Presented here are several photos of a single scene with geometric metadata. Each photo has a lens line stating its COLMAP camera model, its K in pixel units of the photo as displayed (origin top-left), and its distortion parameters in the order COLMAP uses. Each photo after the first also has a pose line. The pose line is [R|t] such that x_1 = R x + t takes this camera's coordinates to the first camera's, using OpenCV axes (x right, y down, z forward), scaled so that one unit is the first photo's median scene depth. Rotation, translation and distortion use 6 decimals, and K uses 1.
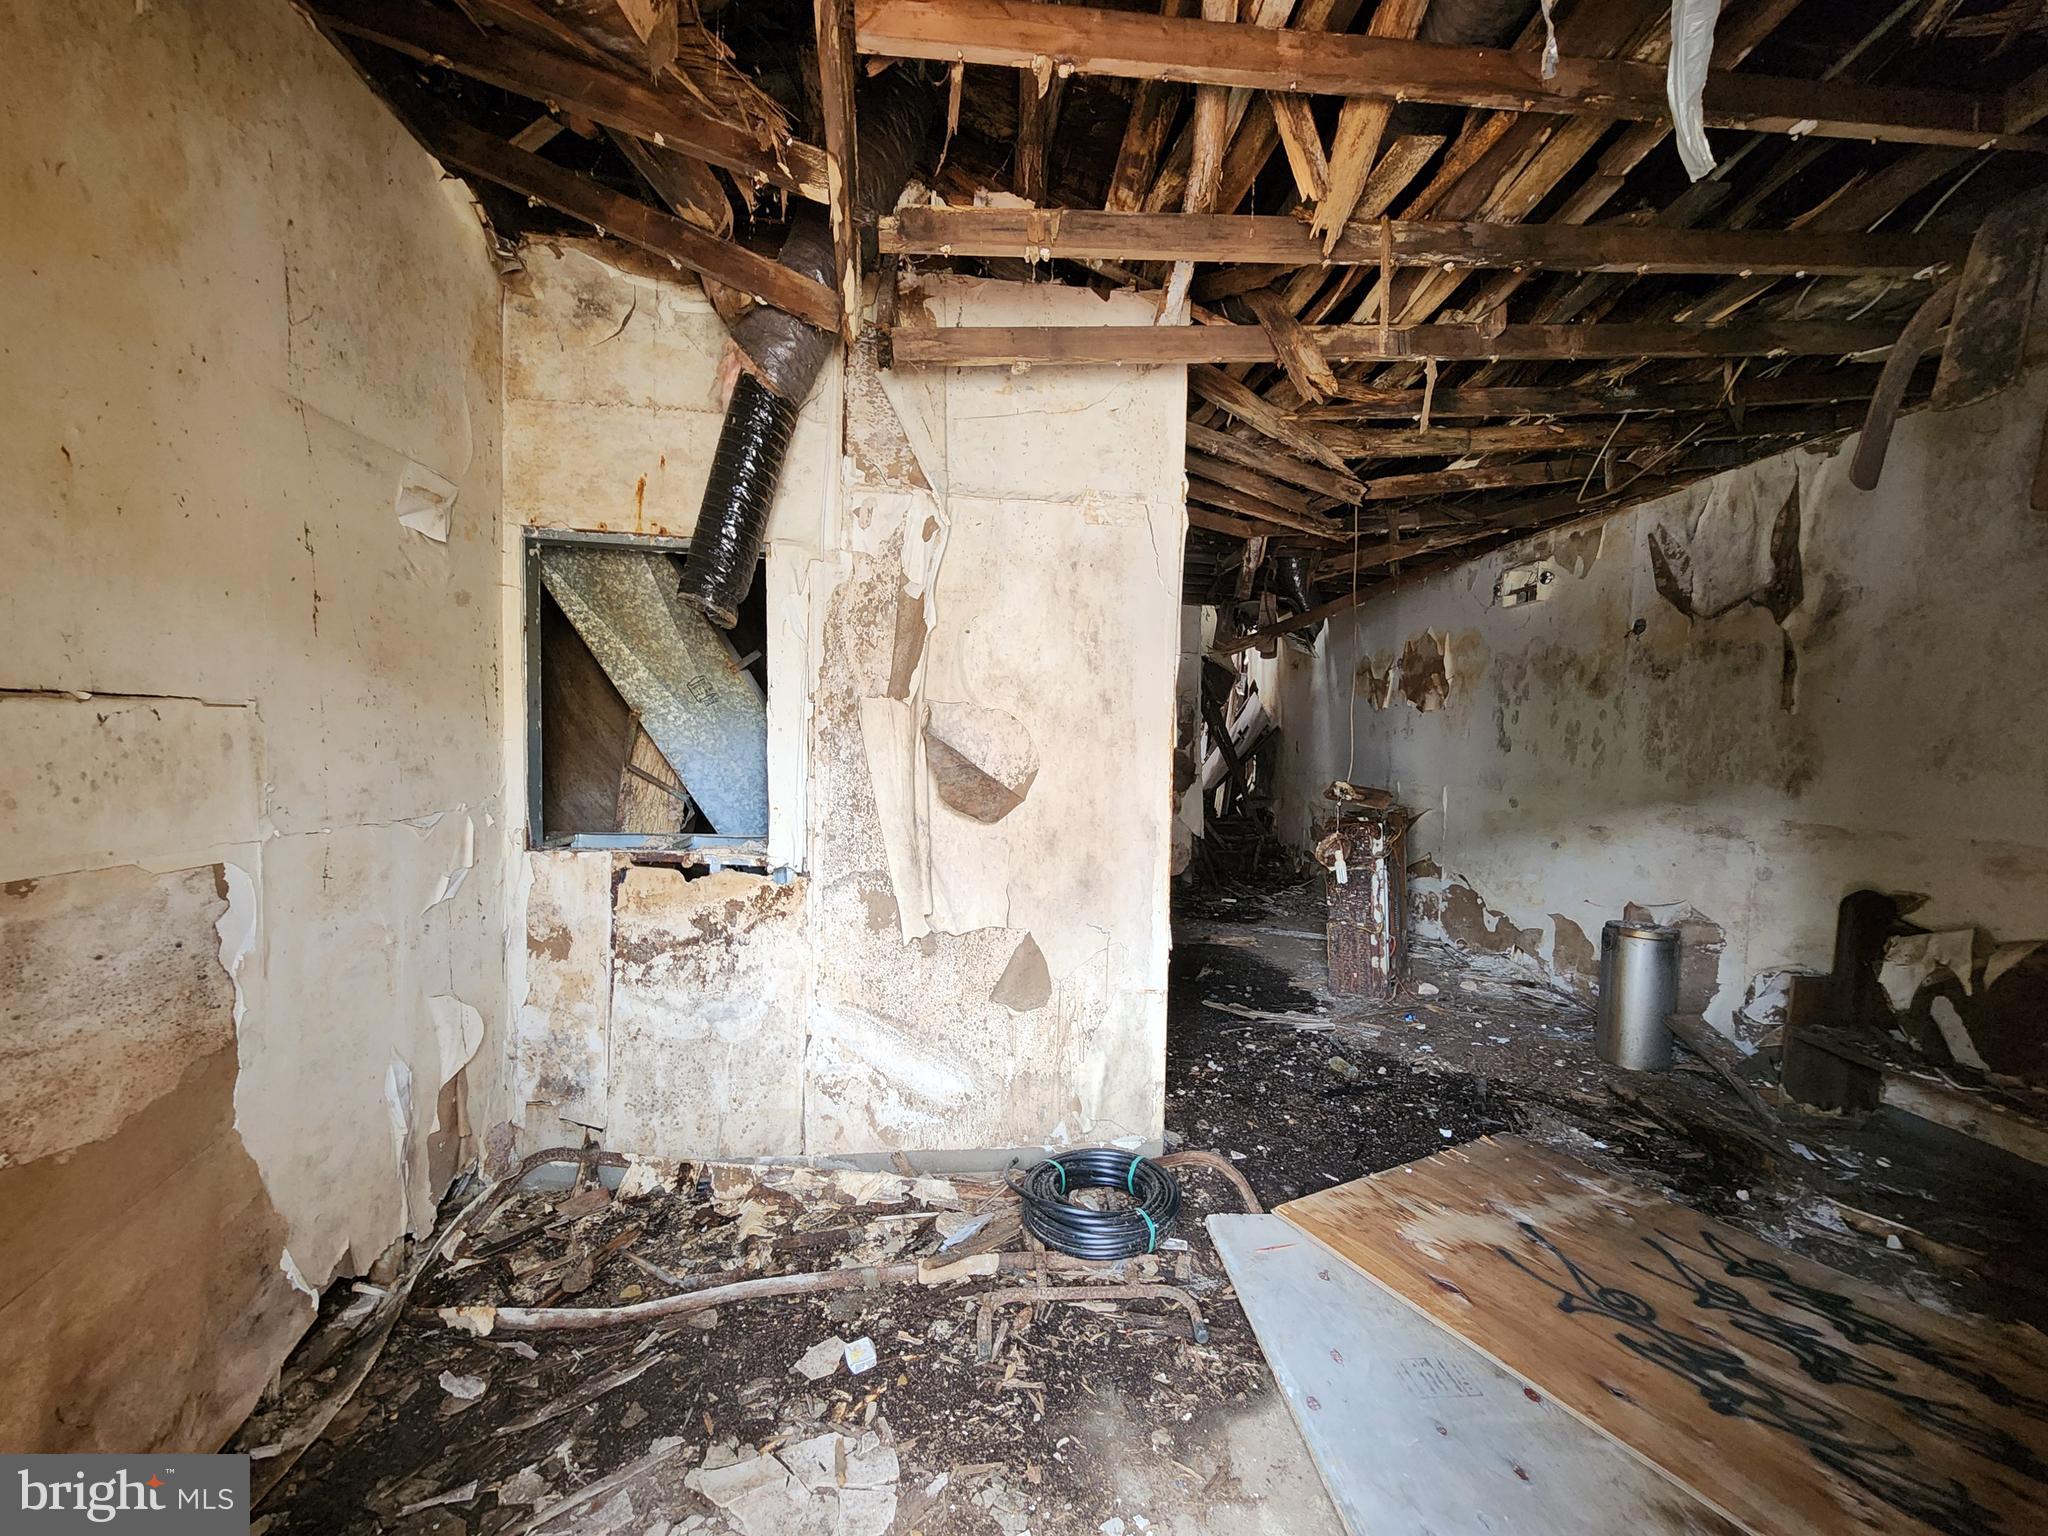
lens RADIAL K [[822.5, 0, 1054.1], [0, 822.5, 769.9], [0, 0, 1]] dist [-0.005560, 0.003125]
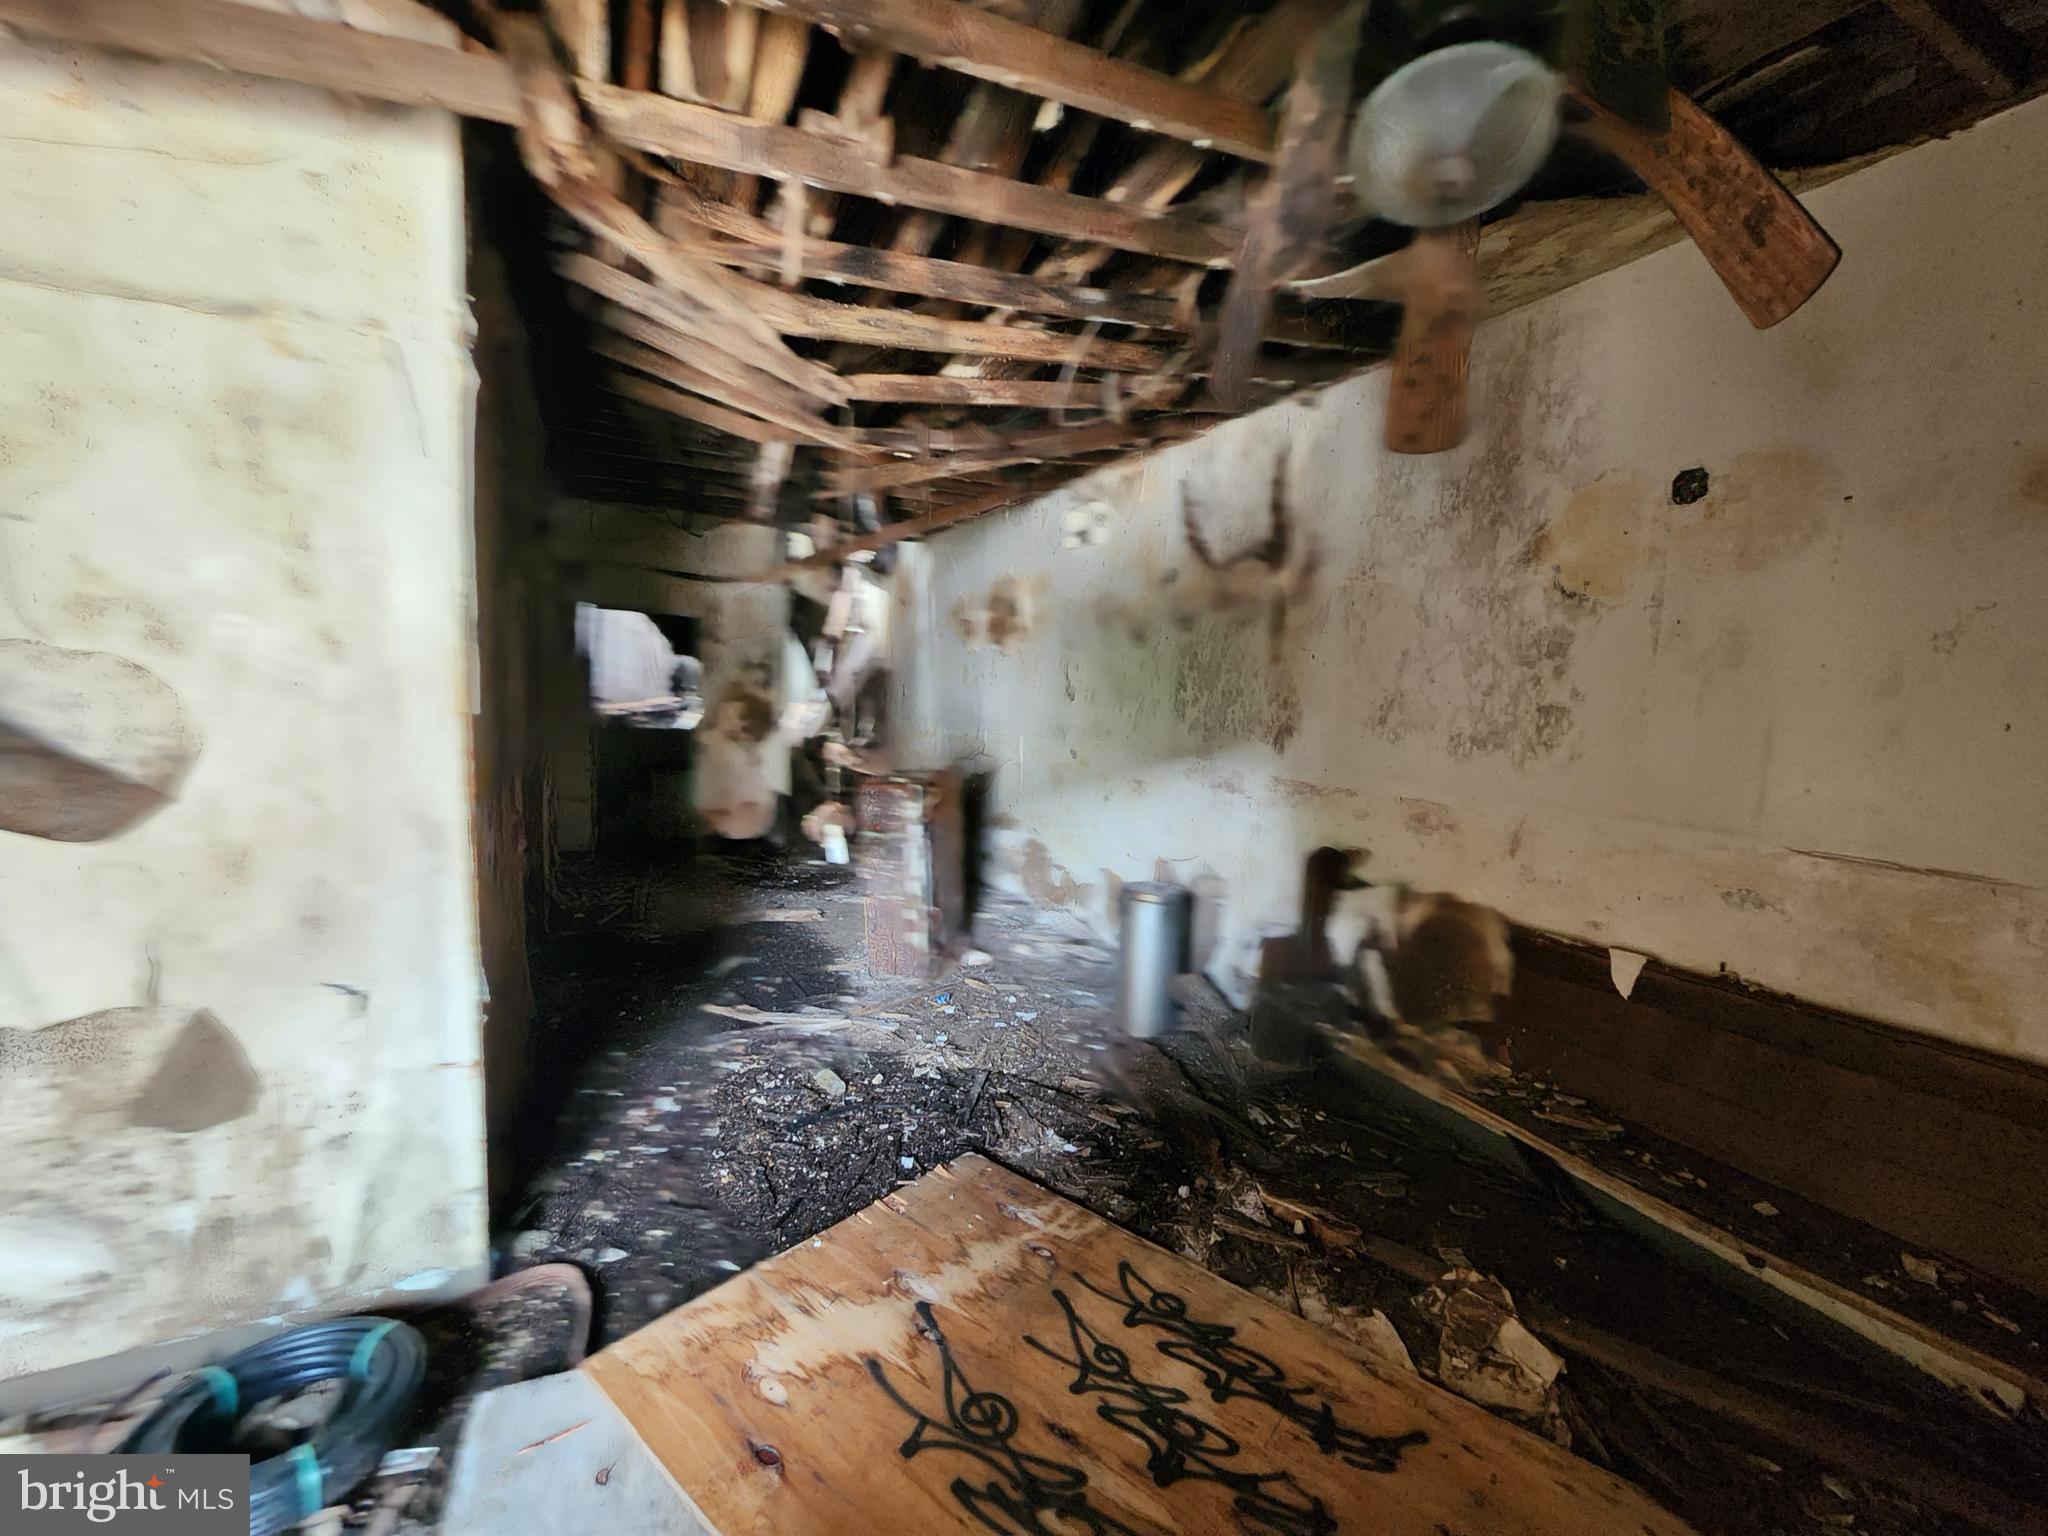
lens RADIAL K [[846.4, 0, 1020.3], [0, 846.4, 757.2], [0, 0, 1]] dist [-0.003675, 0.001003]
pose [[0.939924, -0.021100, 0.340731, 0.289084], [0.001328, 0.998307, 0.058158, -0.026467], [-0.341381, -0.054212, 0.938360, 0.156549]]
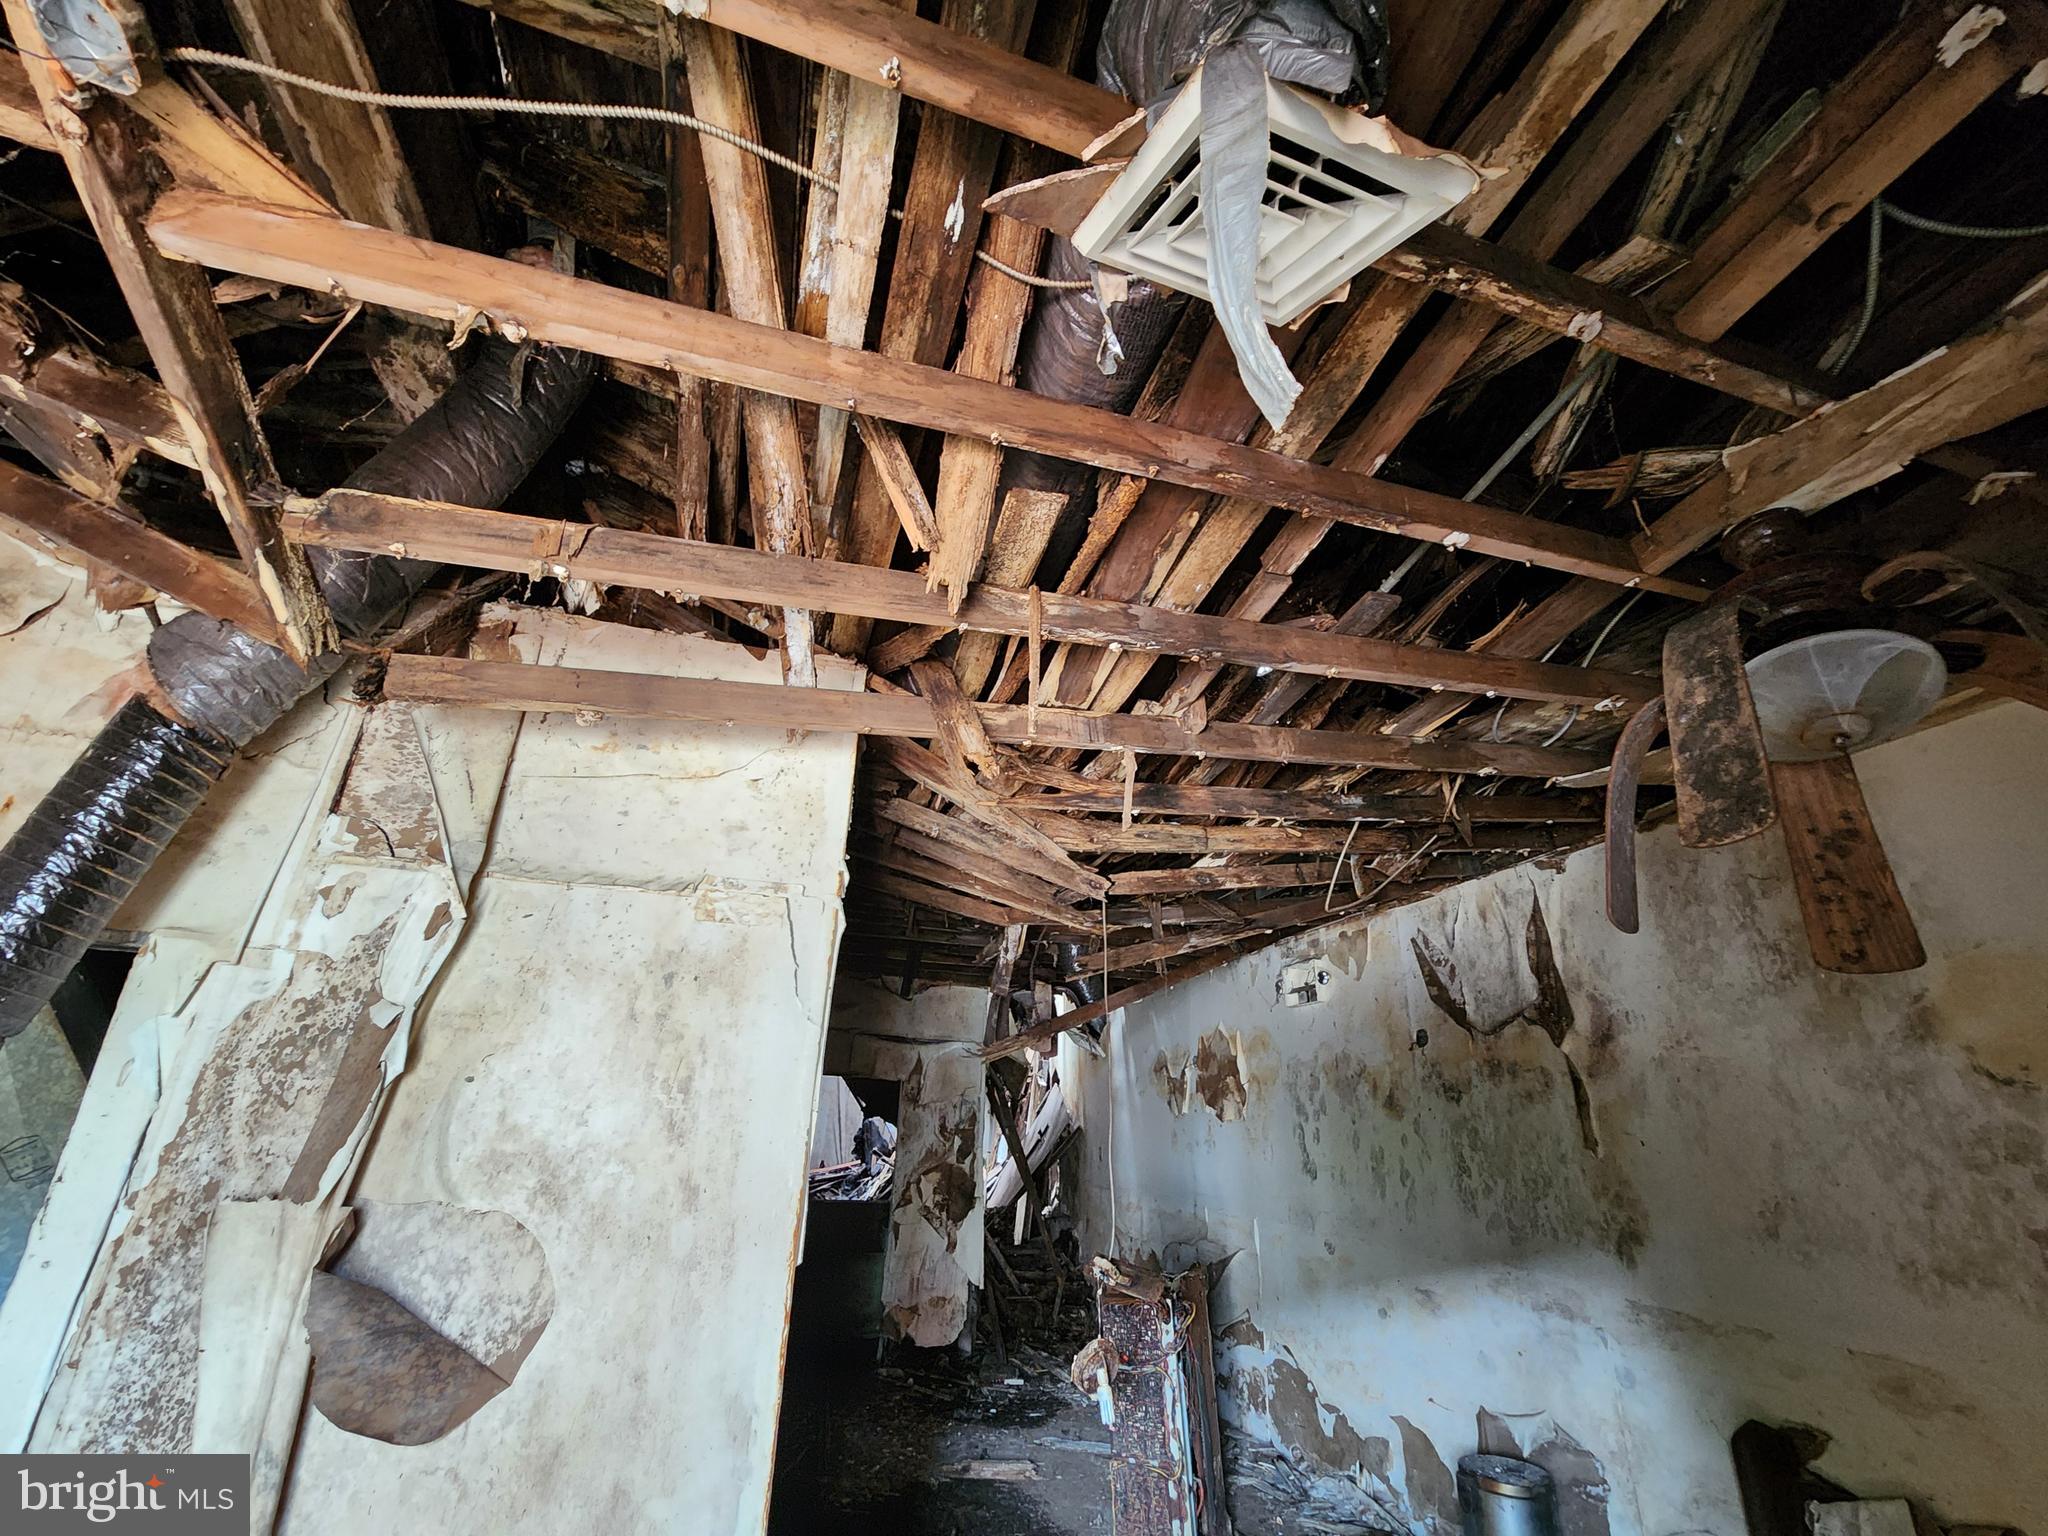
lens RADIAL K [[834.0, 0, 1040.8], [0, 834.0, 777.7], [0, 0, 1]] dist [-0.001401, 0.000485]
pose [[0.982069, 0.067975, 0.175838, 0.165594], [0.010723, 0.911080, -0.412091, -0.089147], [-0.188215, 0.406587, 0.894015, 0.192718]]
